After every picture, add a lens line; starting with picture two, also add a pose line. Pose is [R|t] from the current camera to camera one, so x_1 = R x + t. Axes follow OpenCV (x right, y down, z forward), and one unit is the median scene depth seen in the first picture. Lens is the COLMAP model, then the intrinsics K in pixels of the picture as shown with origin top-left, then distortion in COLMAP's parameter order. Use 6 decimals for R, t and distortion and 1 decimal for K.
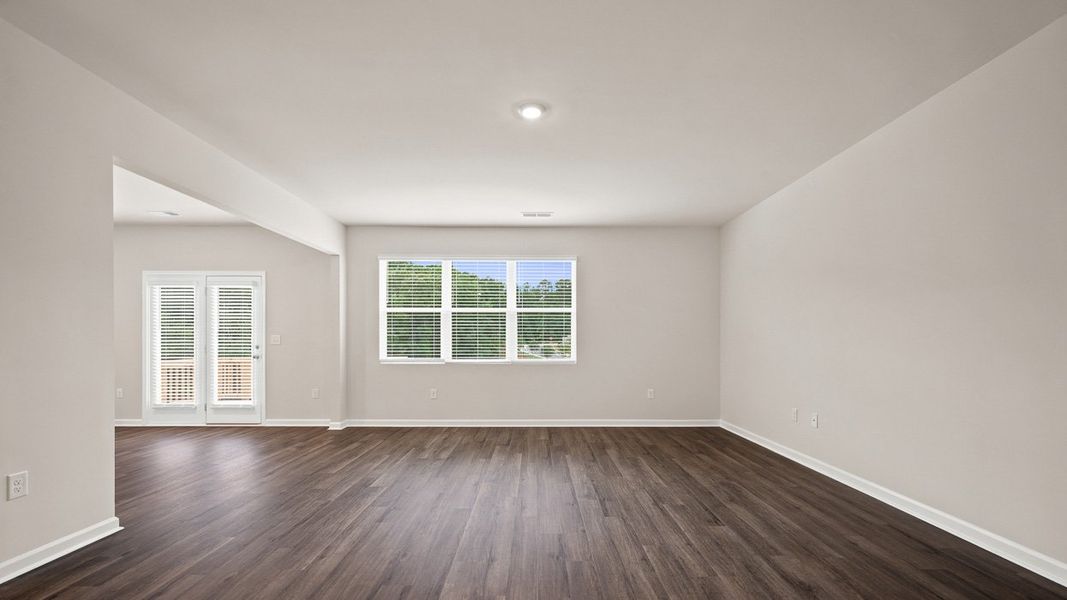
lens RADIAL K [[423.5, 0, 537.5], [0, 423.5, 341.1], [0, 0, 1]] dist [-0.001498, -0.000101]
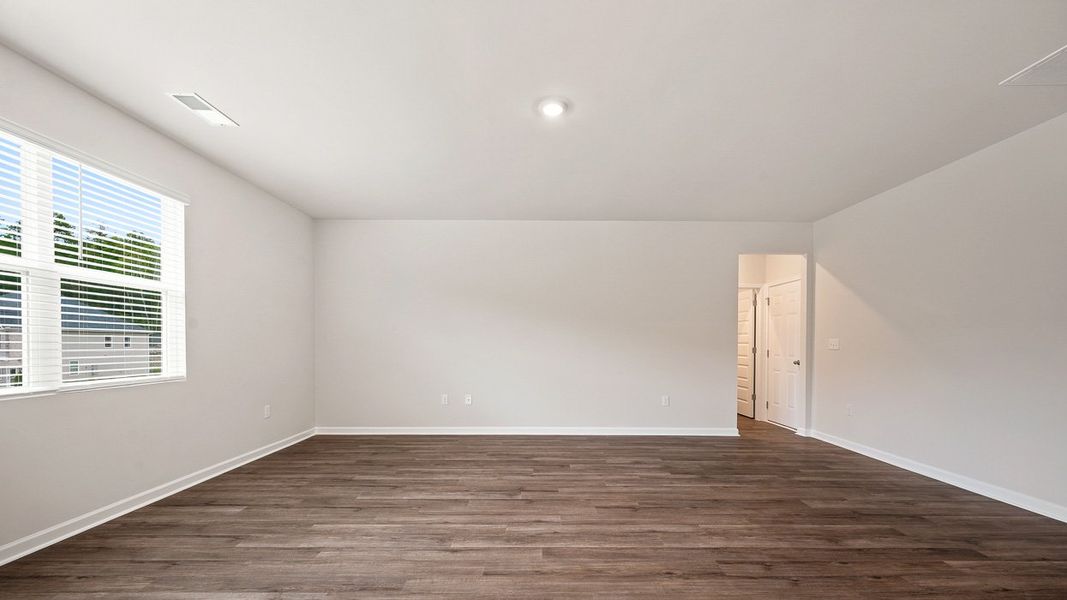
lens RADIAL K [[419.9, 0, 536.8], [0, 419.9, 348.5], [0, 0, 1]] dist [-0.000971, 0.000040]
pose [[-0.000813, -0.011245, 0.999936, -0.493169], [-0.004602, 0.999926, 0.011241, -0.000373], [-0.999989, -0.004593, -0.000865, 0.516523]]
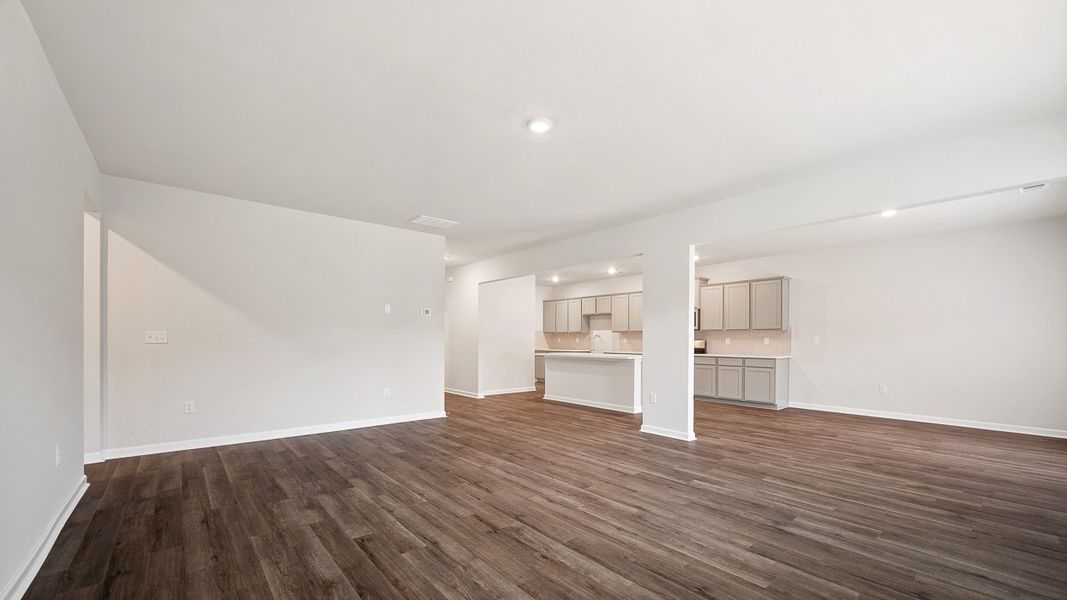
lens RADIAL K [[419.9, 0, 536.8], [0, 419.9, 348.5], [0, 0, 1]] dist [-0.000971, 0.000040]
pose [[-0.762395, 0.006953, -0.647074, 0.336307], [-0.006359, 0.999813, 0.018237, 0.000300], [0.647080, 0.018018, -0.762209, 0.900301]]
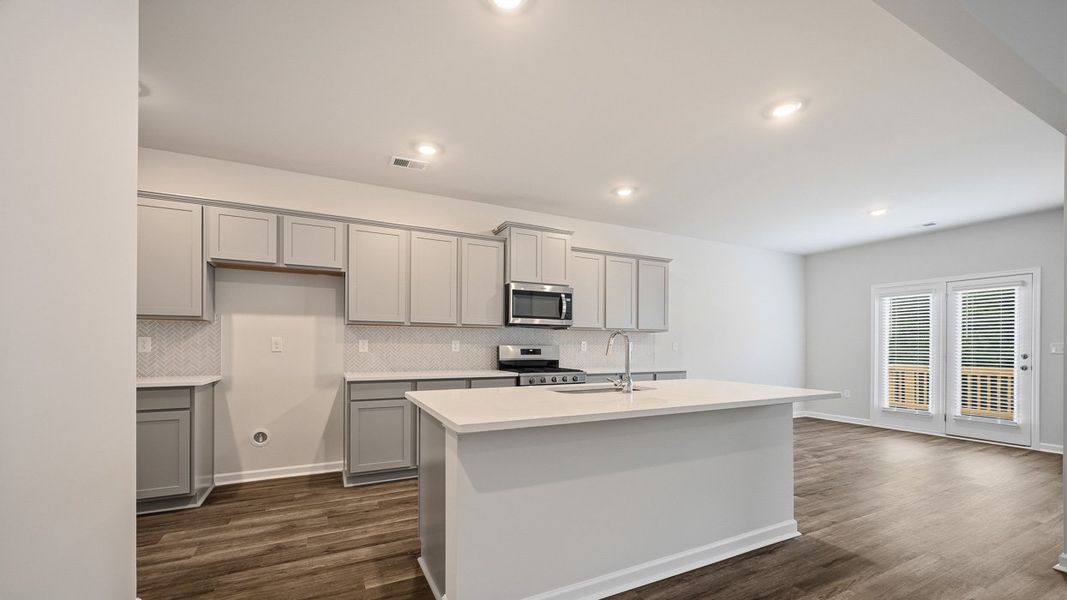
lens RADIAL K [[419.9, 0, 536.8], [0, 419.9, 348.5], [0, 0, 1]] dist [-0.000971, 0.000040]
pose [[0.446086, 0.004820, -0.894977, -0.342402], [-0.002903, 0.999988, 0.003939, -0.002871], [0.894986, 0.000841, 0.446094, -0.269120]]
